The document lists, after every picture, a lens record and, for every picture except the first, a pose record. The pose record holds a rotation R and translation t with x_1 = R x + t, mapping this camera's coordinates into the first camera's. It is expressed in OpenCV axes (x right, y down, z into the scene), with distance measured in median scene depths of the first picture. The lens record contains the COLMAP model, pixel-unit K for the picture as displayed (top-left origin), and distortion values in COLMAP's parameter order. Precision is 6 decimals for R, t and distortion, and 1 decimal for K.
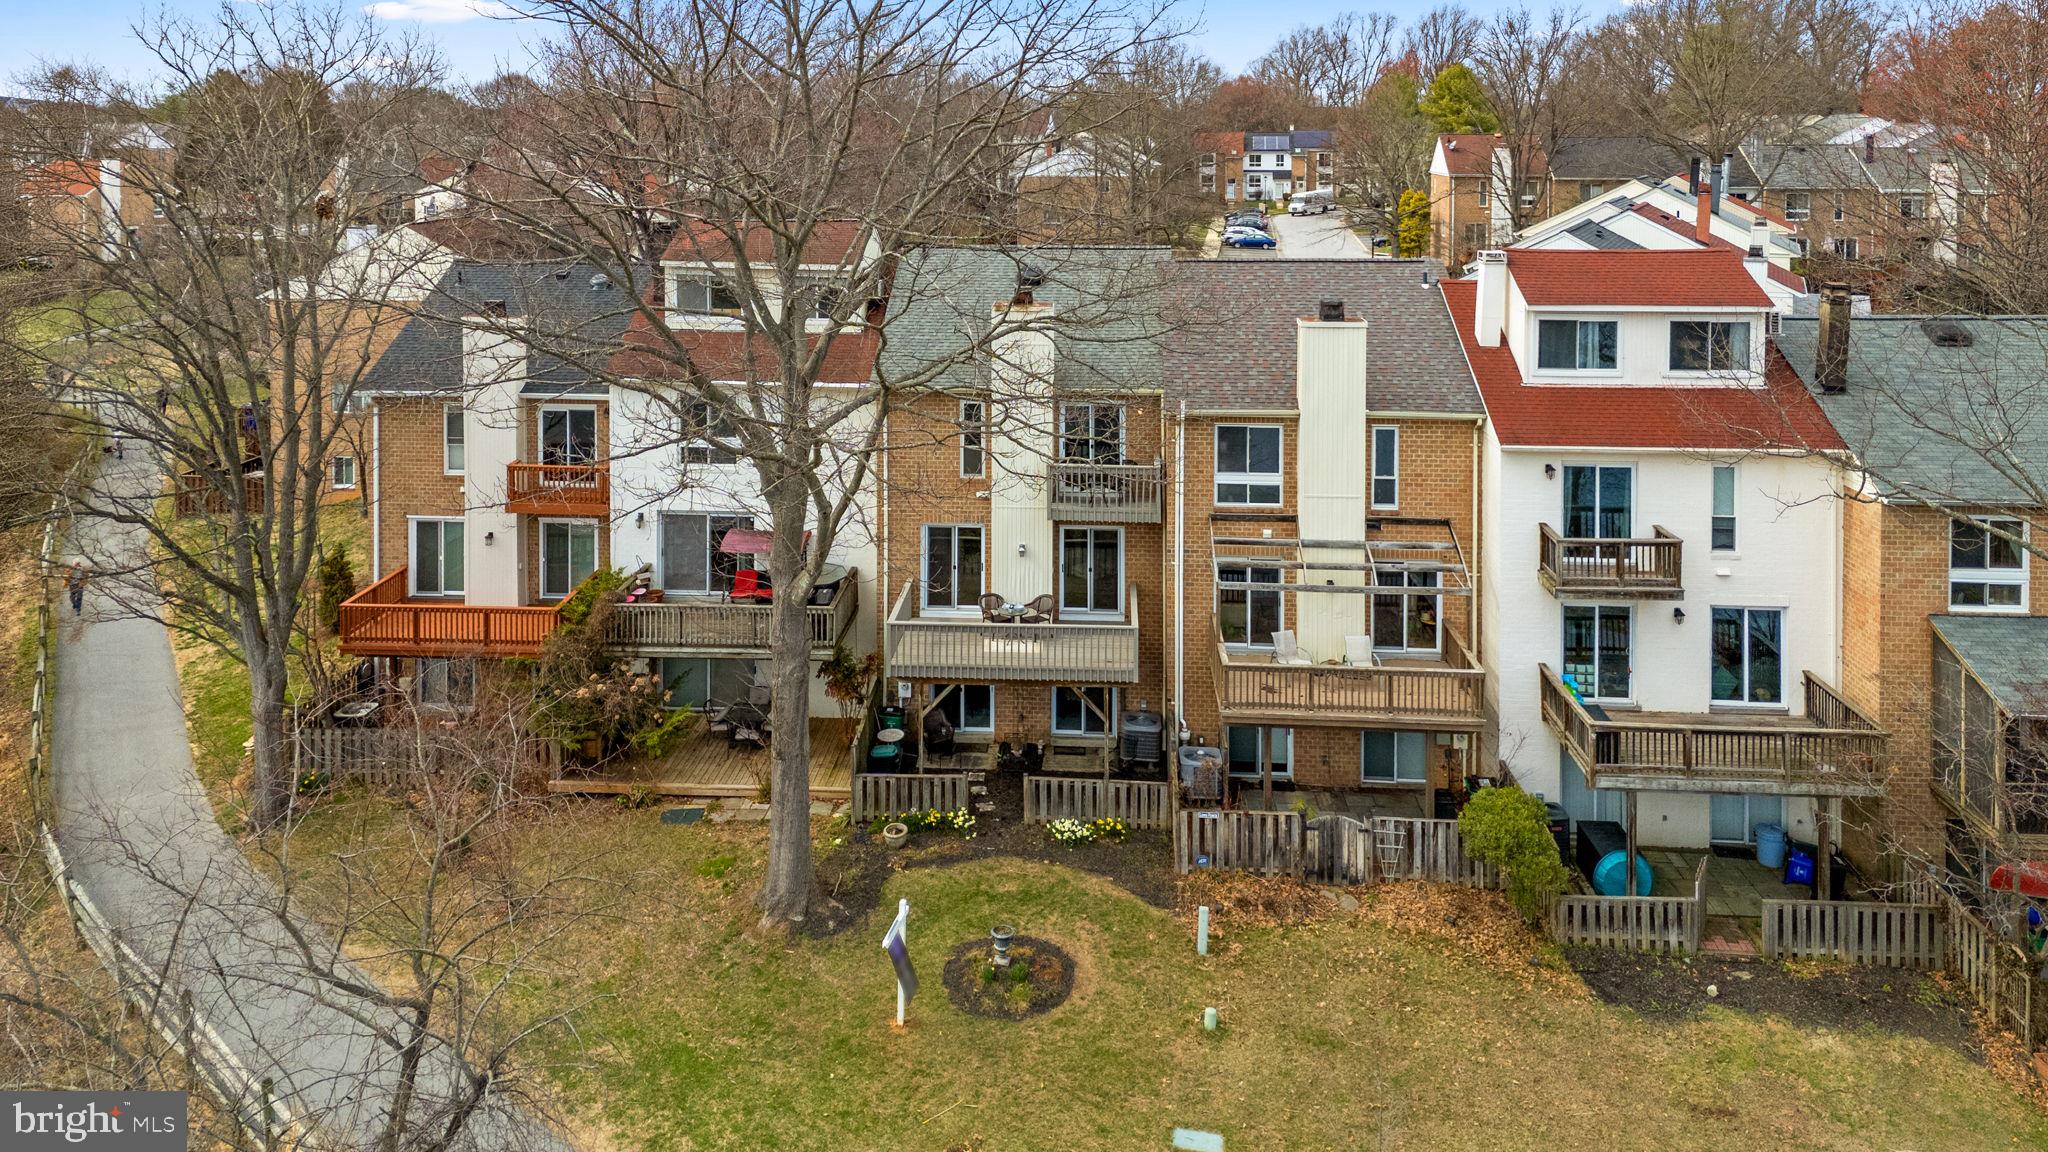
lens RADIAL K [[1397.2, 0, 1035.8], [0, 1397.2, 572.8], [0, 0, 1]] dist [0.031330, -0.000780]
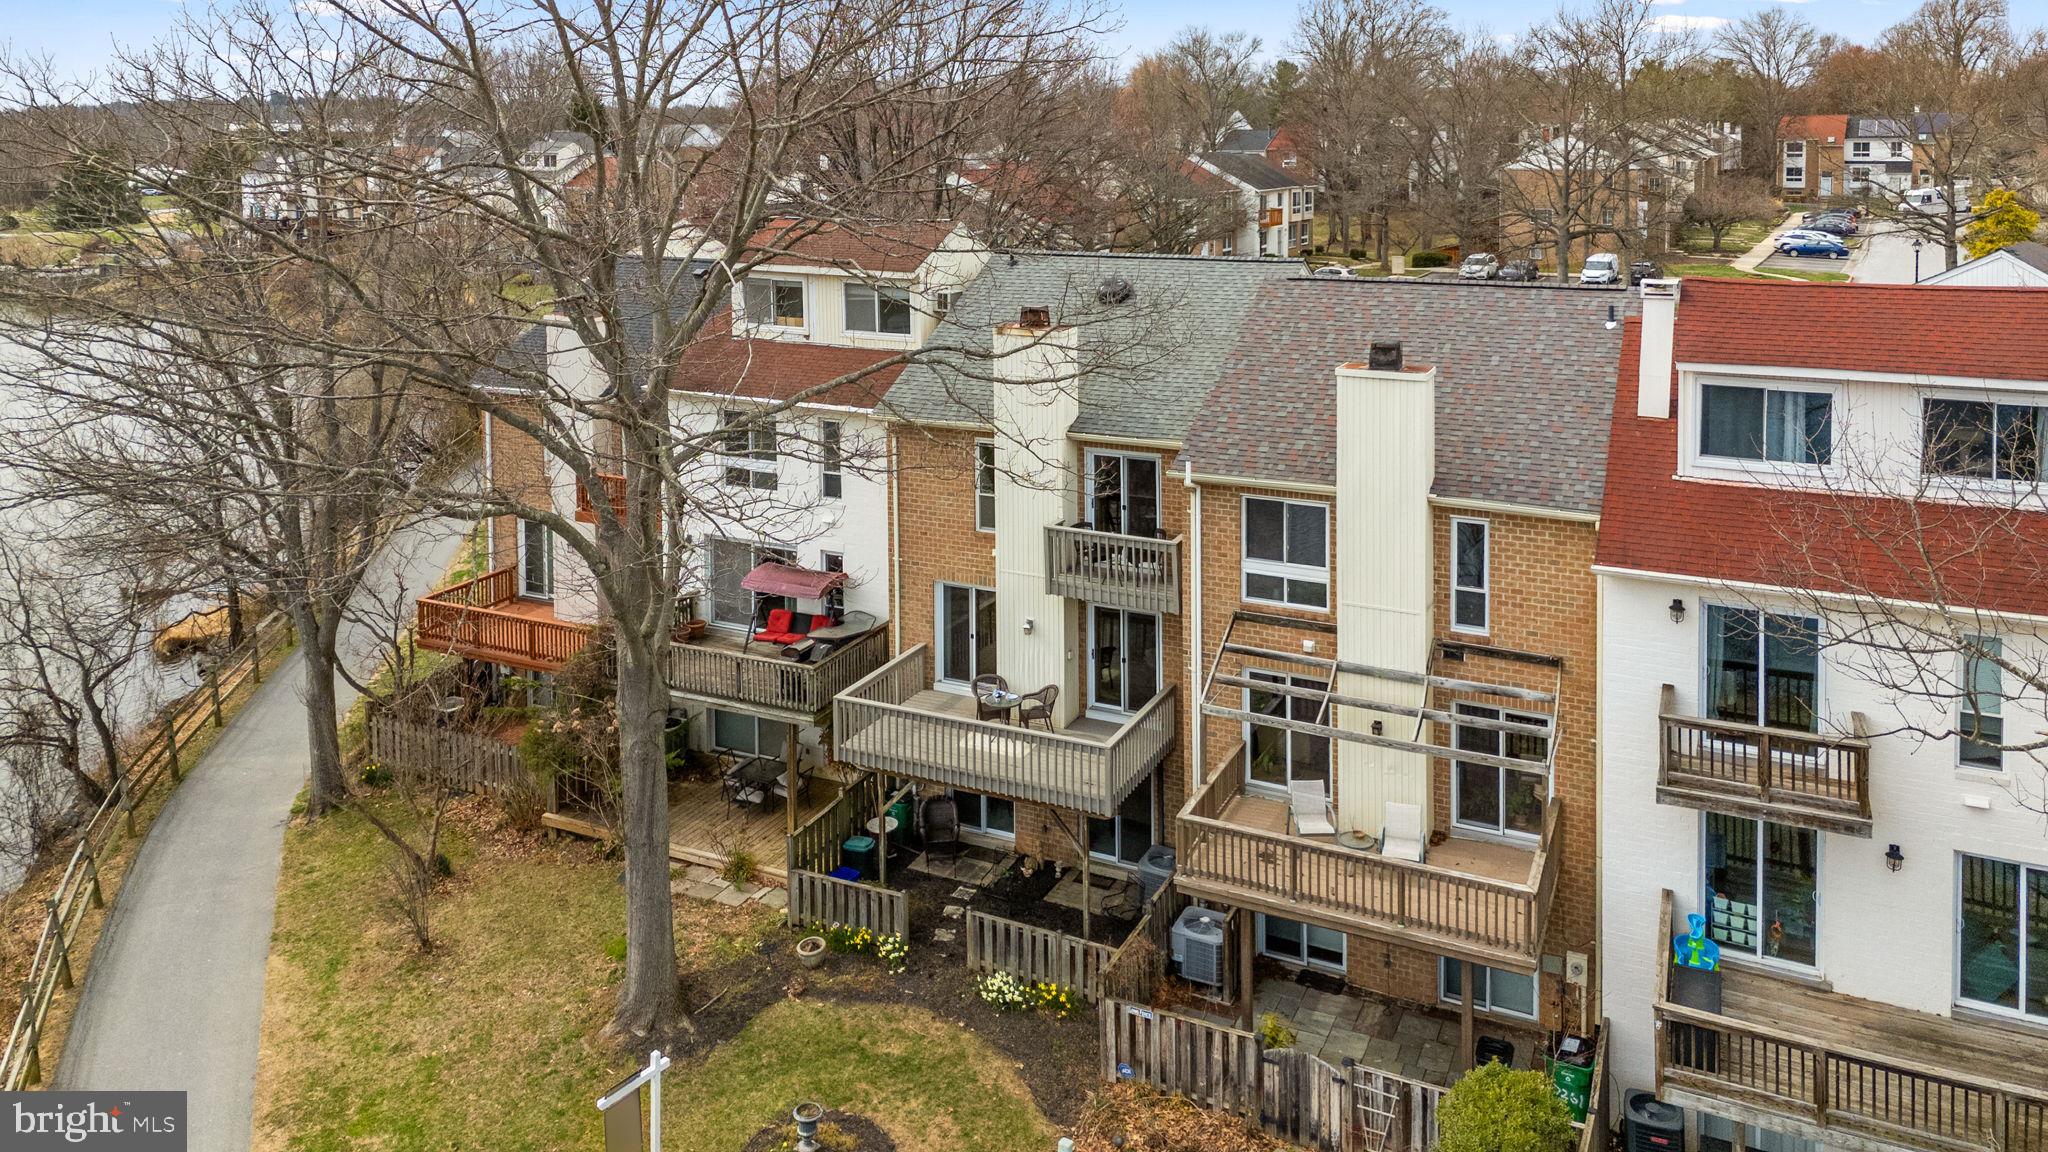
lens RADIAL K [[1466.3, 0, 1035.4], [0, 1466.3, 551.8], [0, 0, 1]] dist [0.022954, -0.000132]
pose [[0.923905, 0.099193, -0.369540, 0.322434], [-0.106956, 0.994264, -0.000522, -0.063529], [0.367368, 0.040007, 0.929215, 0.221553]]
